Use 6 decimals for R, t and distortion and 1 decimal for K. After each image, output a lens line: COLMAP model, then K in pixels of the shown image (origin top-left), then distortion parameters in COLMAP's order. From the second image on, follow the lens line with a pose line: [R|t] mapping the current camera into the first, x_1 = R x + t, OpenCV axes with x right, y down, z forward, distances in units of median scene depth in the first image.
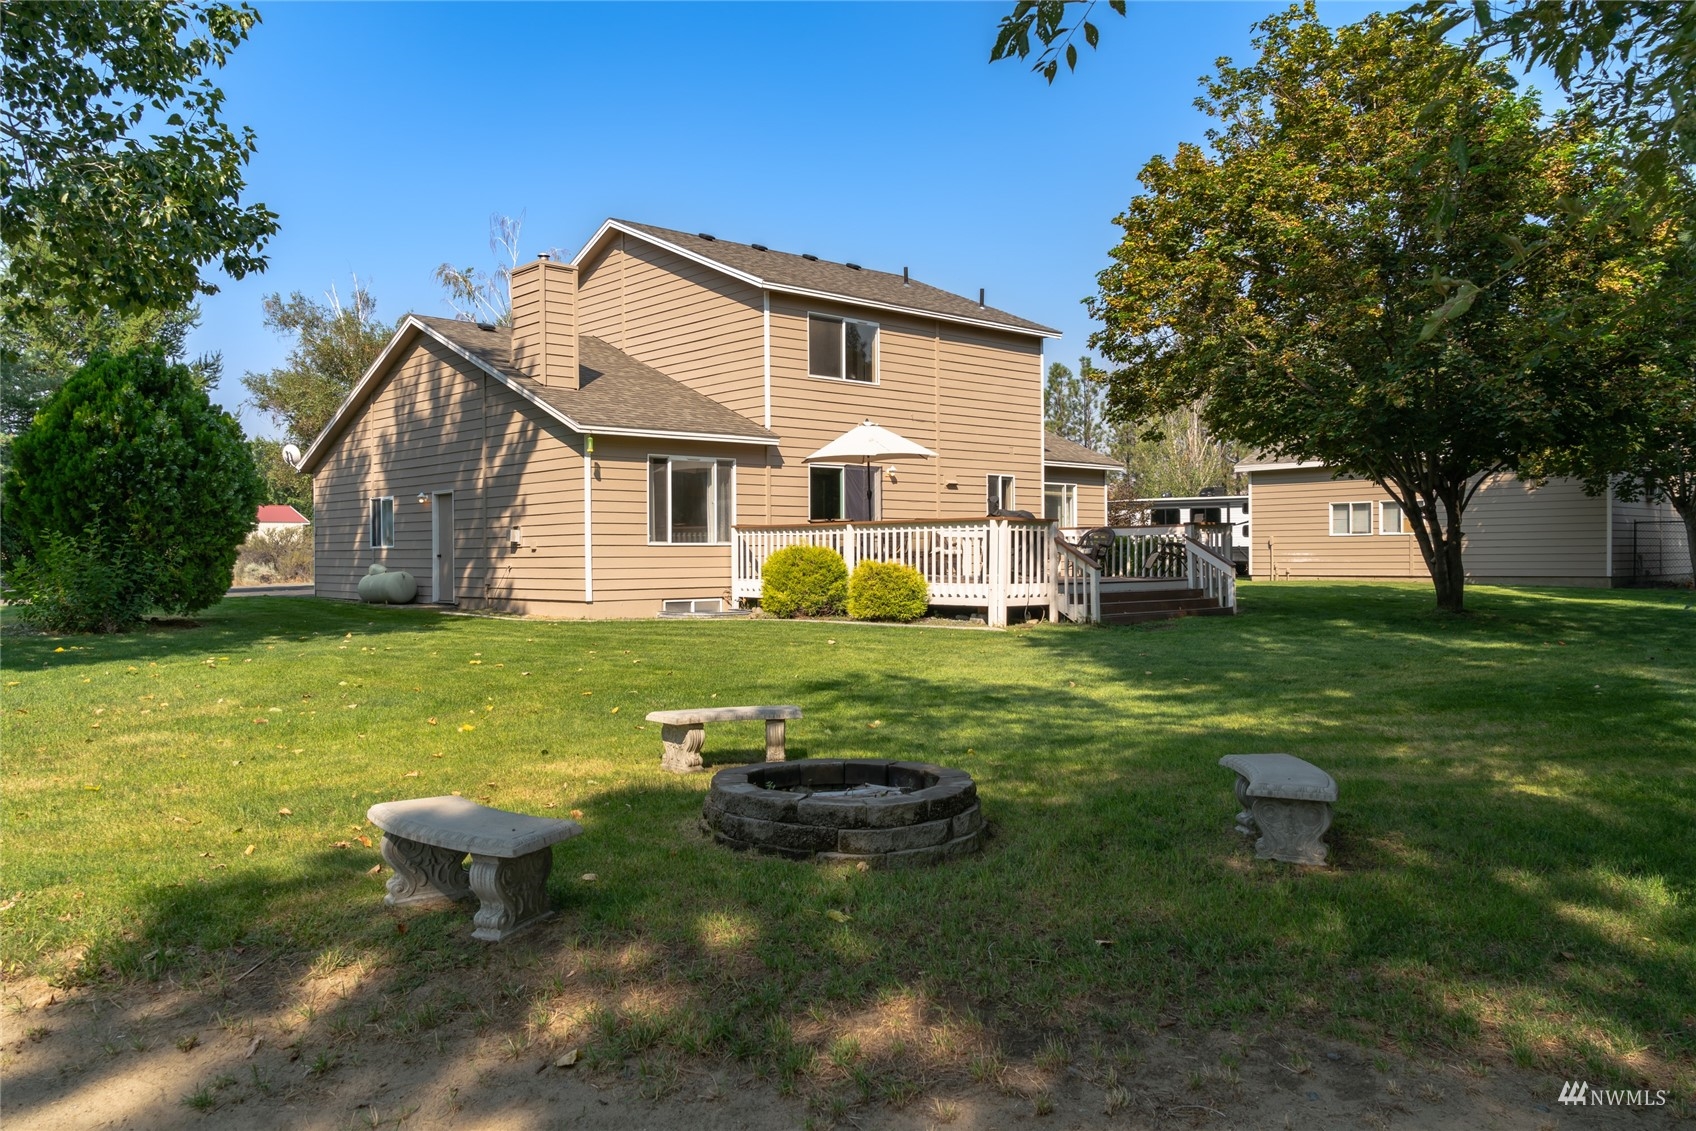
lens RADIAL K [[1305.8, 0, 846.8], [0, 1305.8, 564.7], [0, 0, 1]] dist [0.002190, 0.000062]
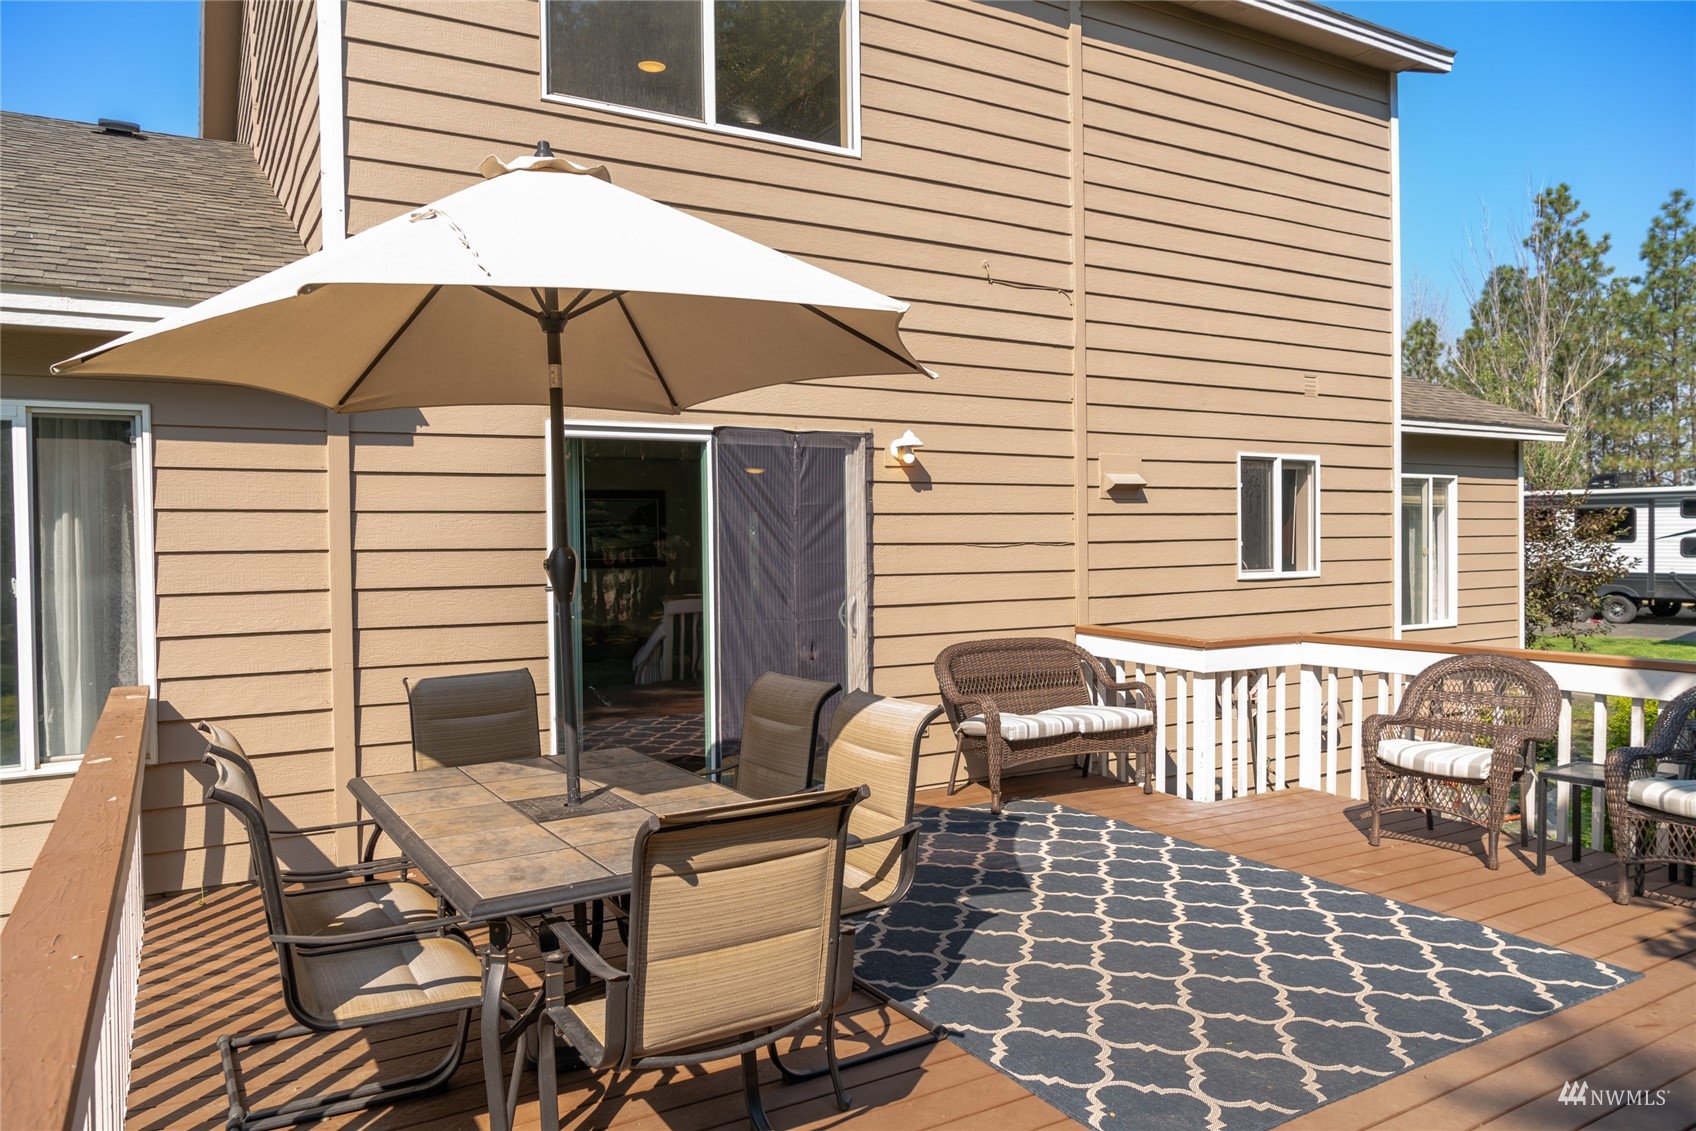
lens RADIAL K [[1151.0, 0, 850.3], [0, 1151.0, 560.1], [0, 0, 1]] dist [-0.001332, -0.000818]
pose [[0.979388, -0.005461, -0.201915, 0.068155], [0.007488, 0.999929, 0.009278, -0.044817], [0.201850, -0.010599, 0.979359, 0.680137]]
